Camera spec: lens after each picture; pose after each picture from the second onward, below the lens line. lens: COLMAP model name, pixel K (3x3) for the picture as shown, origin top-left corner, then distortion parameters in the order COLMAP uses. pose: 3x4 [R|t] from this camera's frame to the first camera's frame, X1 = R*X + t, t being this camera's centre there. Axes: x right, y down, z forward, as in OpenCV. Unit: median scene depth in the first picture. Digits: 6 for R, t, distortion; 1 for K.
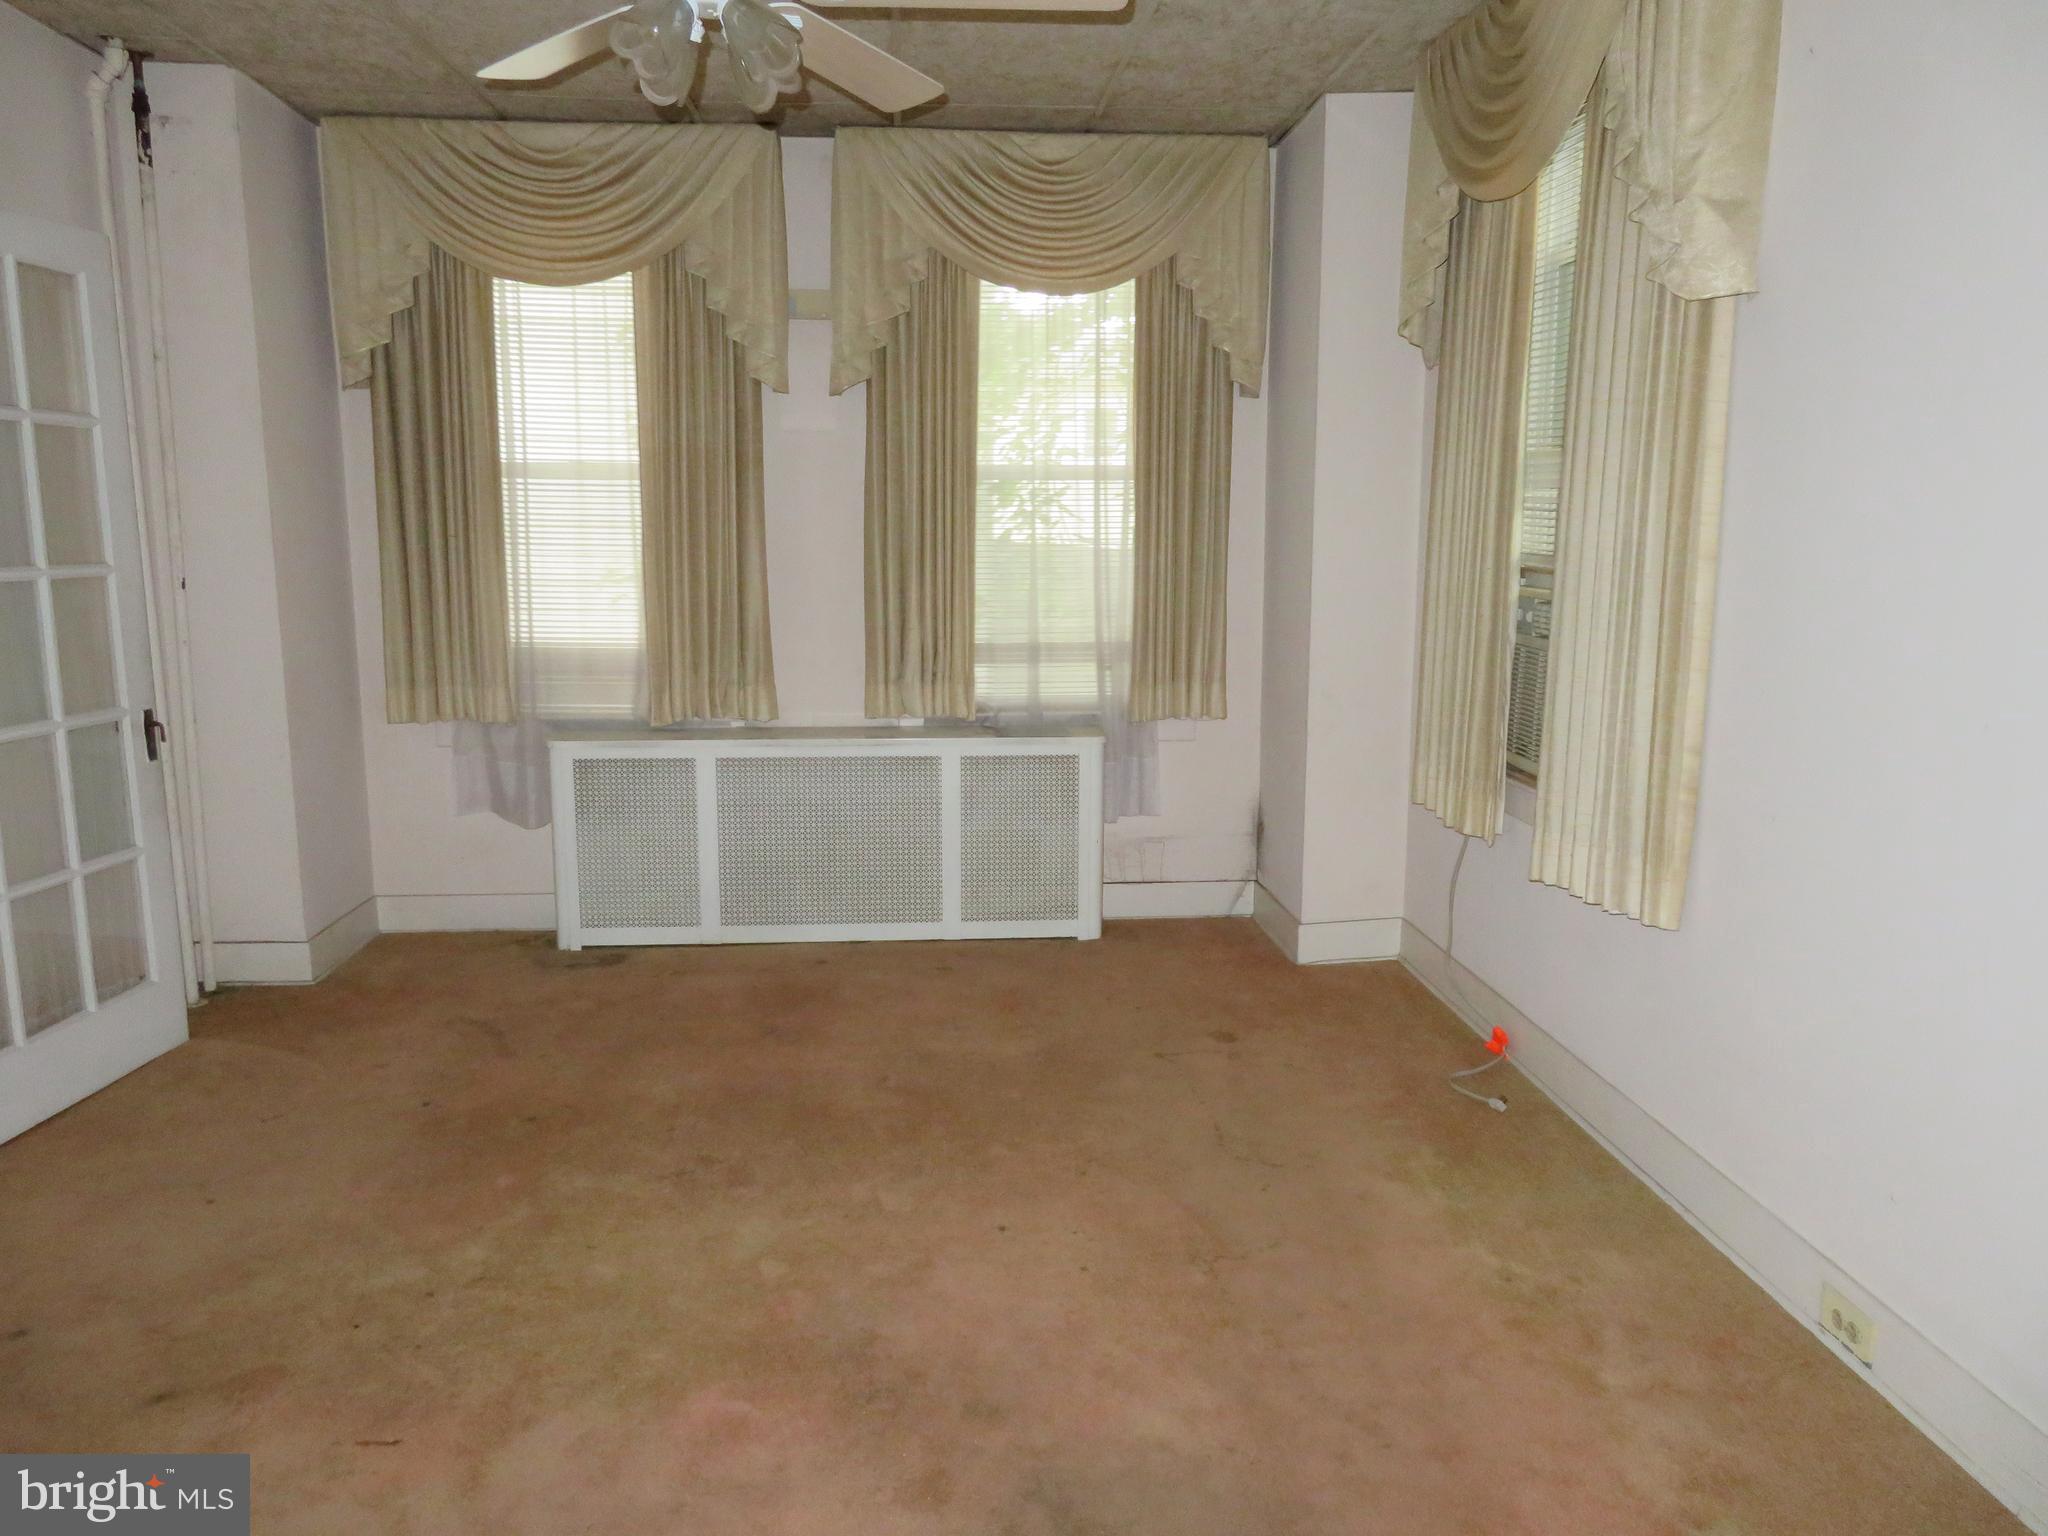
lens RADIAL K [[1471.0, 0, 1024.1], [0, 1471.0, 770.5], [0, 0, 1]] dist [-0.027567, 0.000264]
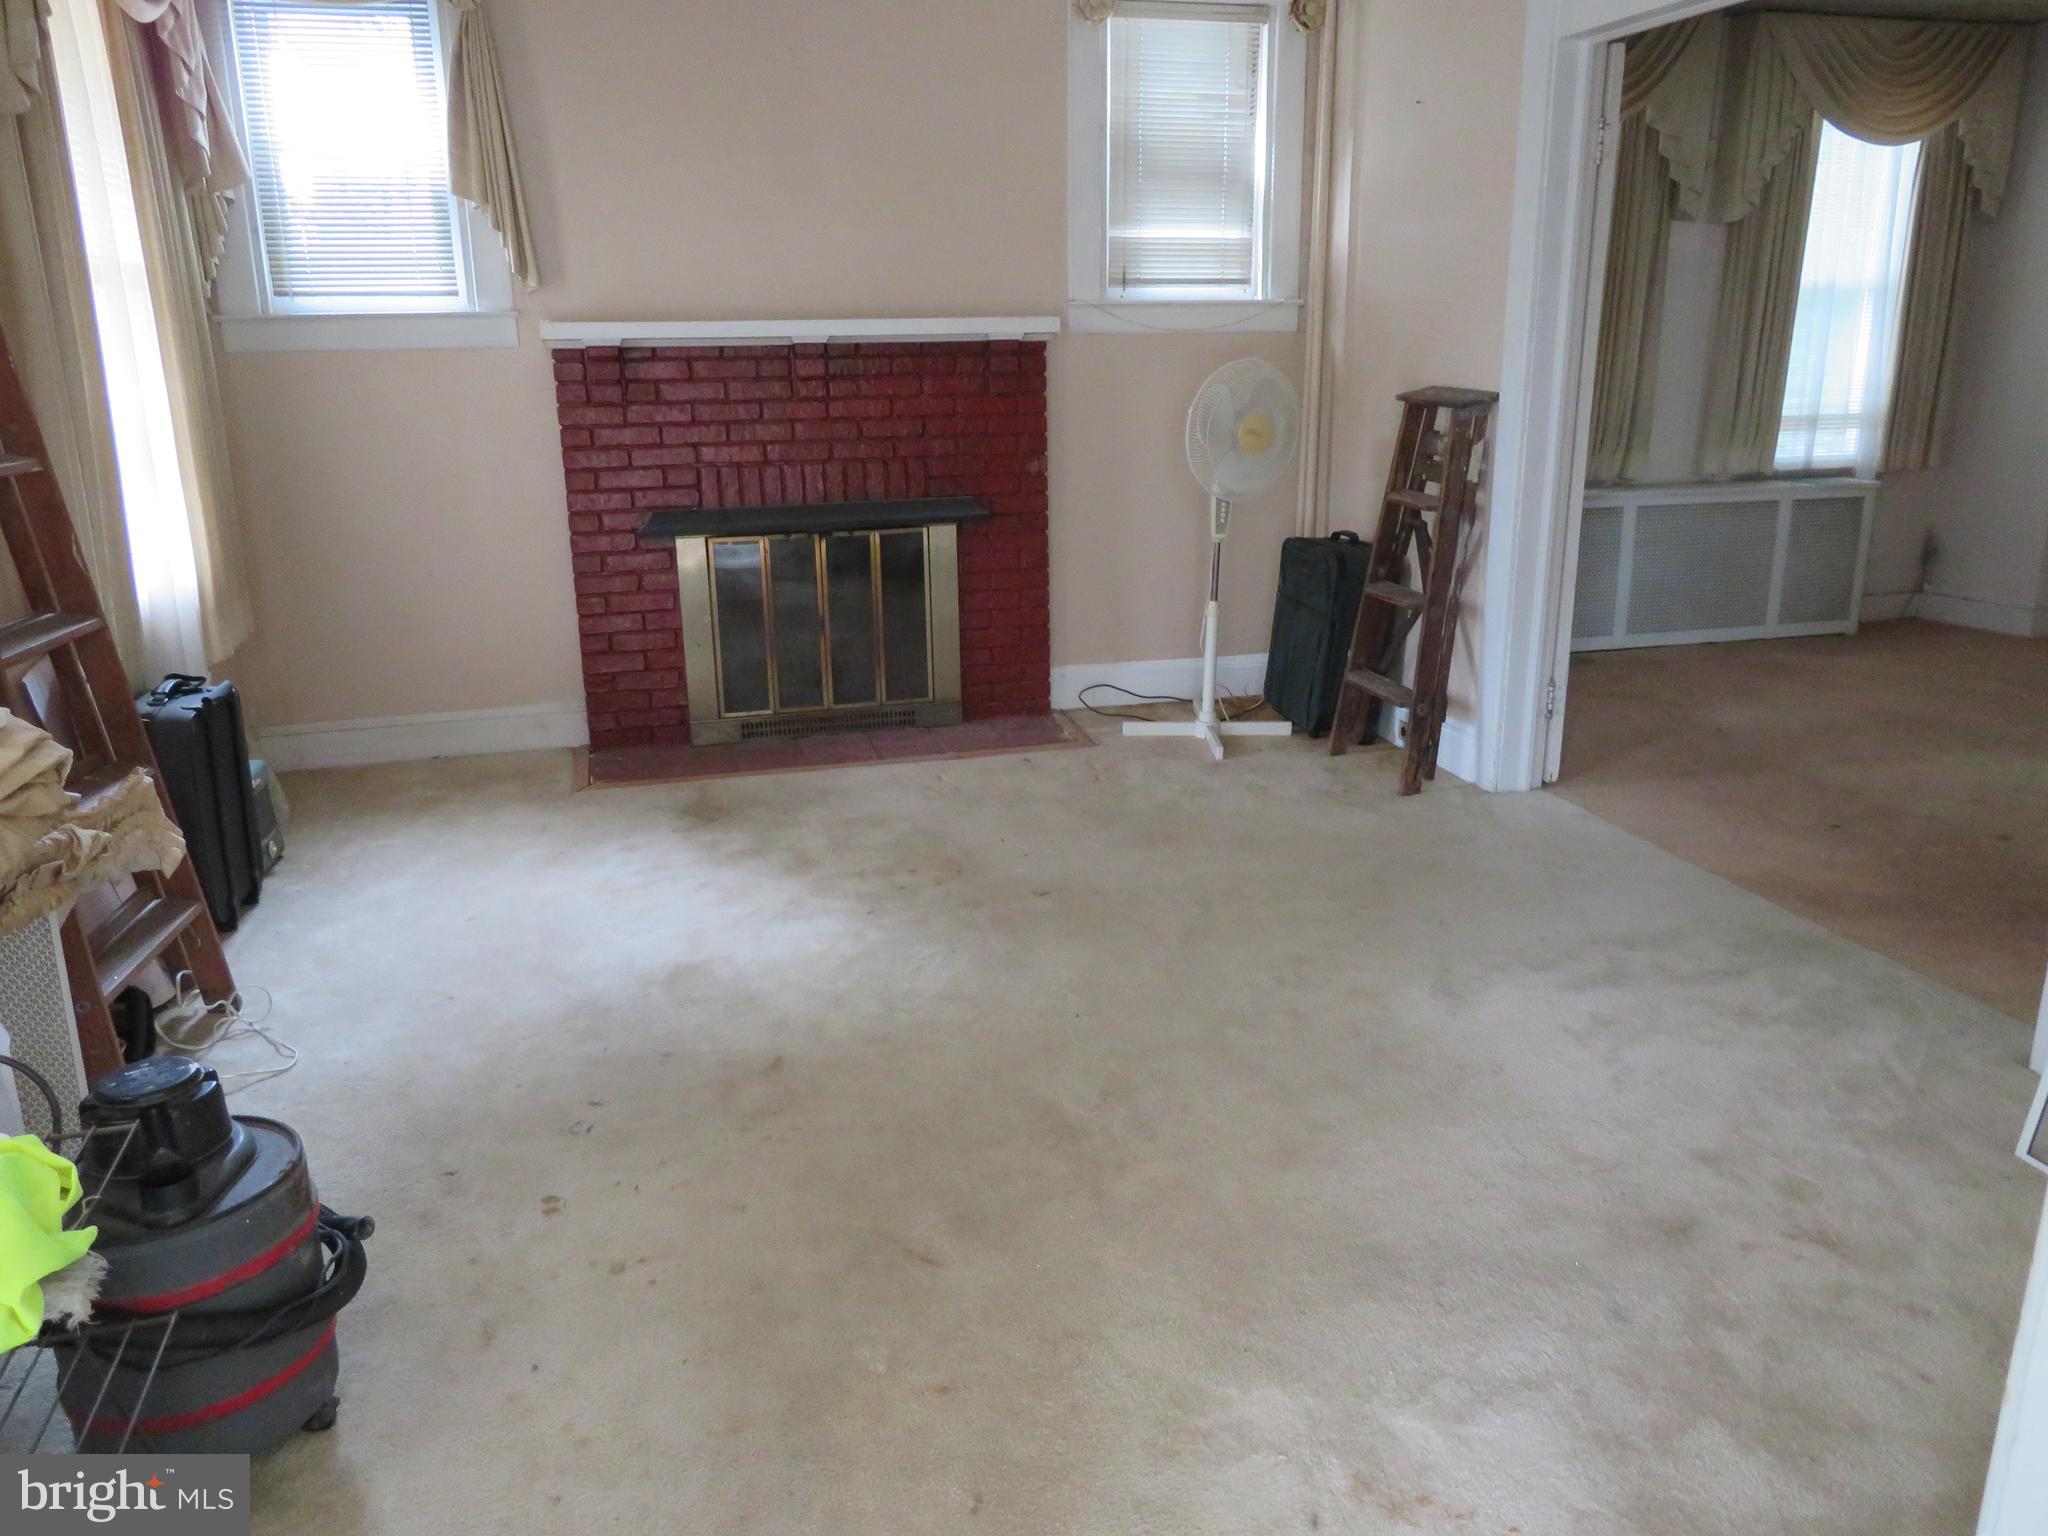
lens RADIAL K [[1471.0, 0, 1021.1], [0, 1471.0, 767.2], [0, 0, 1]] dist [-0.027567, 0.000264]
pose [[0.992949, -0.057210, 0.103819, -0.889389], [0.044686, 0.991865, 0.119192, 0.041937], [-0.109793, -0.113713, 0.987428, -0.275437]]
